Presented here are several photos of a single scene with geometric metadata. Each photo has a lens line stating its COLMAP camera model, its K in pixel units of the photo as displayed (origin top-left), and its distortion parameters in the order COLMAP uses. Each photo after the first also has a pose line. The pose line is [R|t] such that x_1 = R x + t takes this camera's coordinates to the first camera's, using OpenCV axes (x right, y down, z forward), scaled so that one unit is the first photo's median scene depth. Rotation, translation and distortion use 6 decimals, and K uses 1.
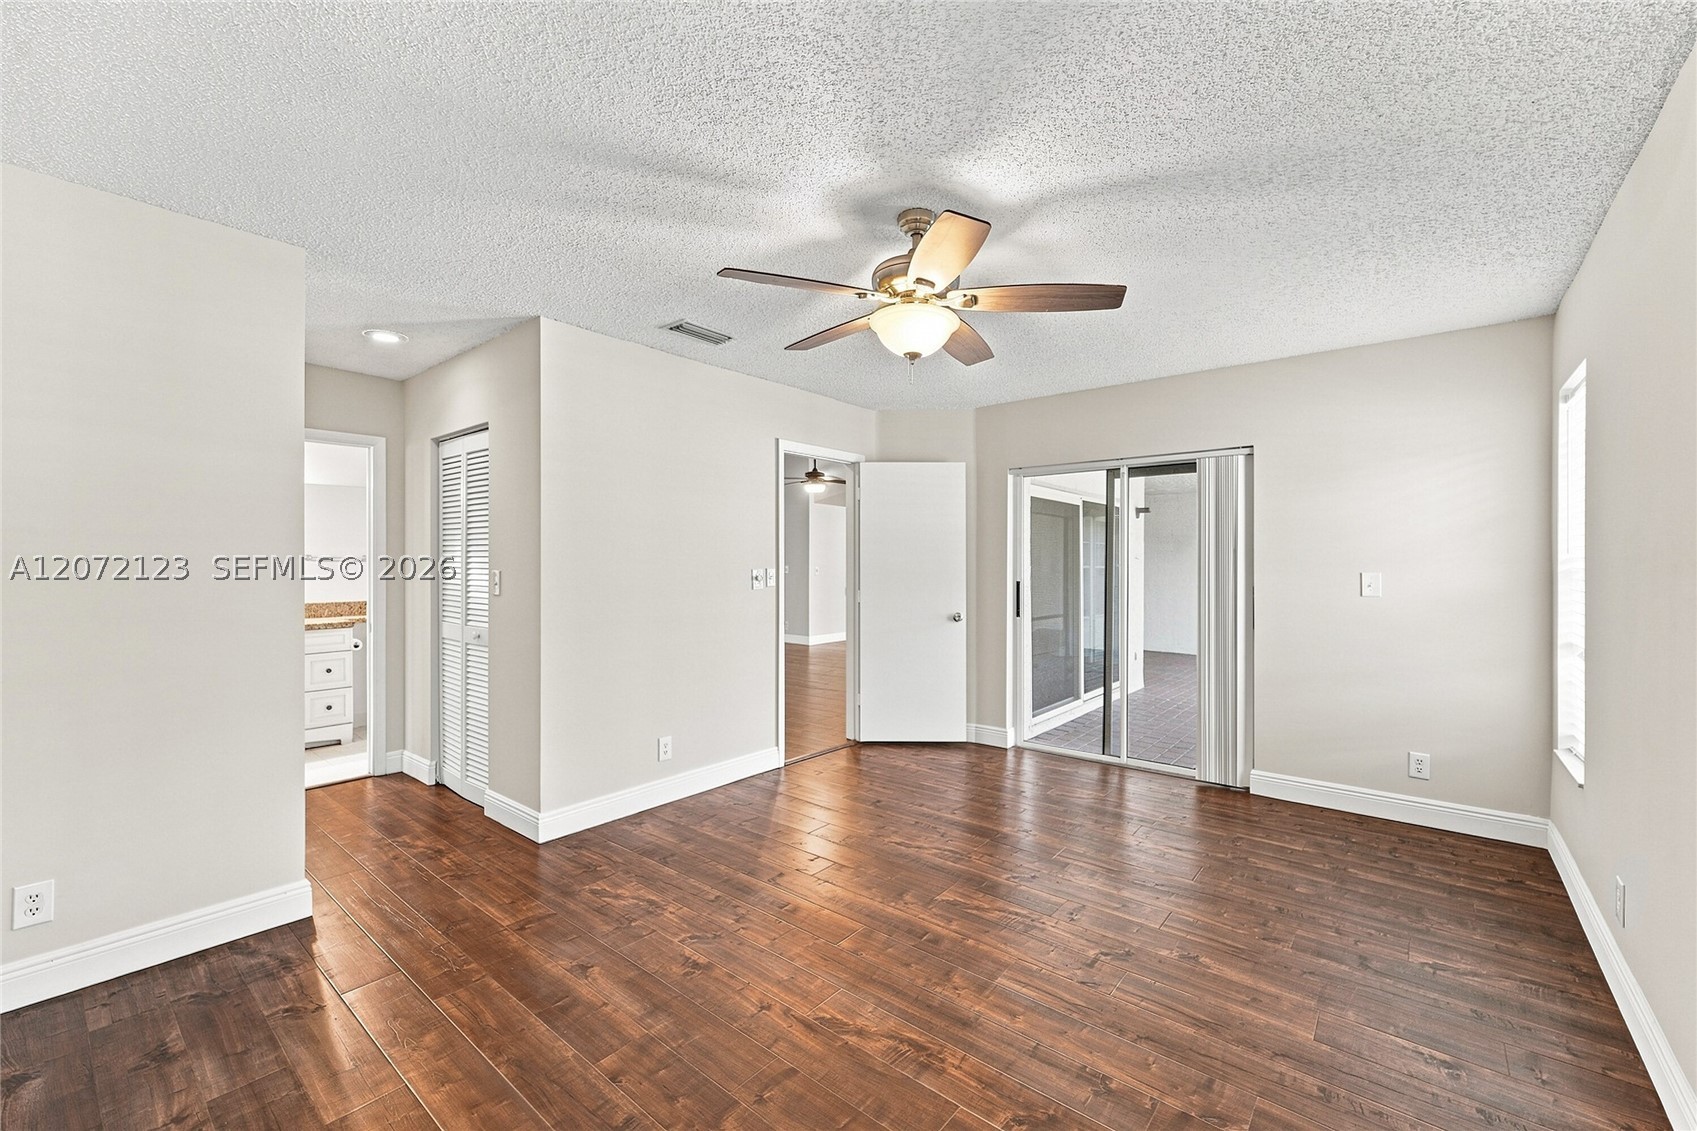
lens RADIAL K [[706.1, 0, 821.4], [0, 706.1, 564.7], [0, 0, 1]] dist [0.000003, -0.001191]
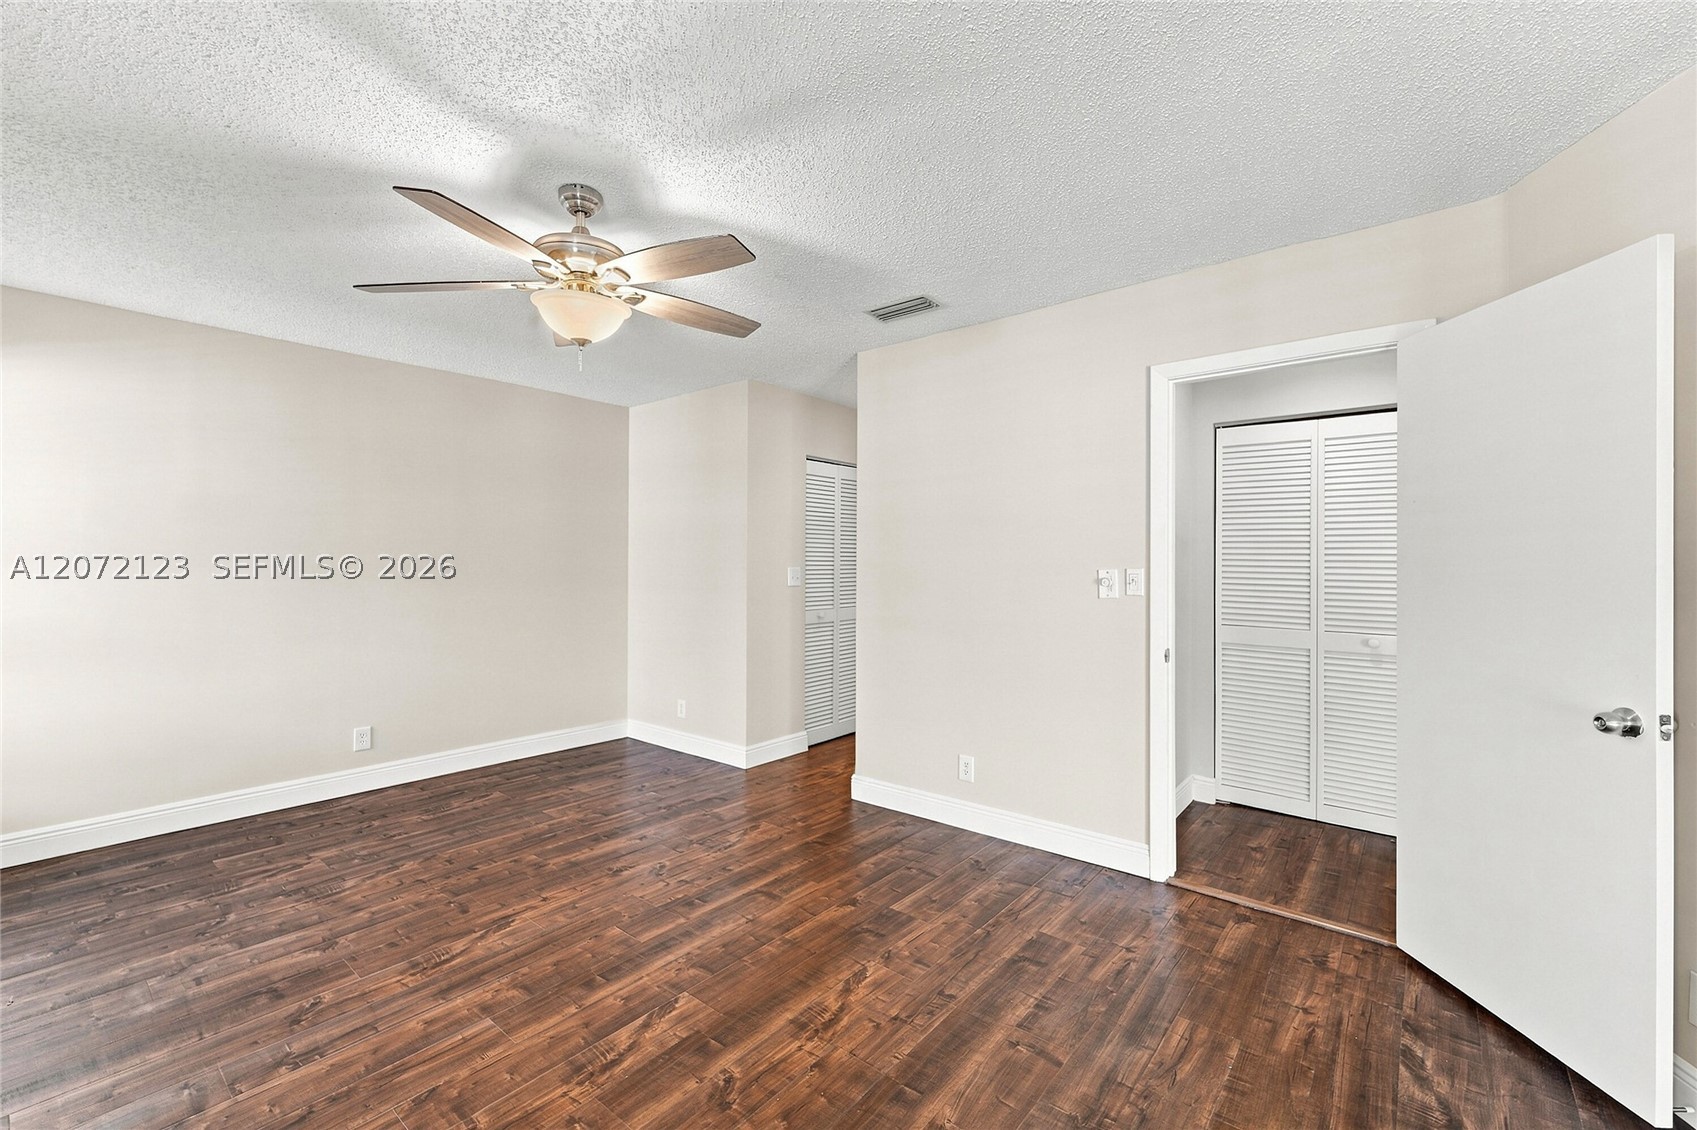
lens RADIAL K [[706.1, 0, 835.2], [0, 706.1, 547.2], [0, 0, 1]] dist [0.000003, -0.001191]
pose [[0.015302, -0.021864, -0.999644, 1.014348], [-0.008782, 0.999719, -0.022000, 0.005872], [0.999844, 0.009116, 0.015106, 1.238273]]
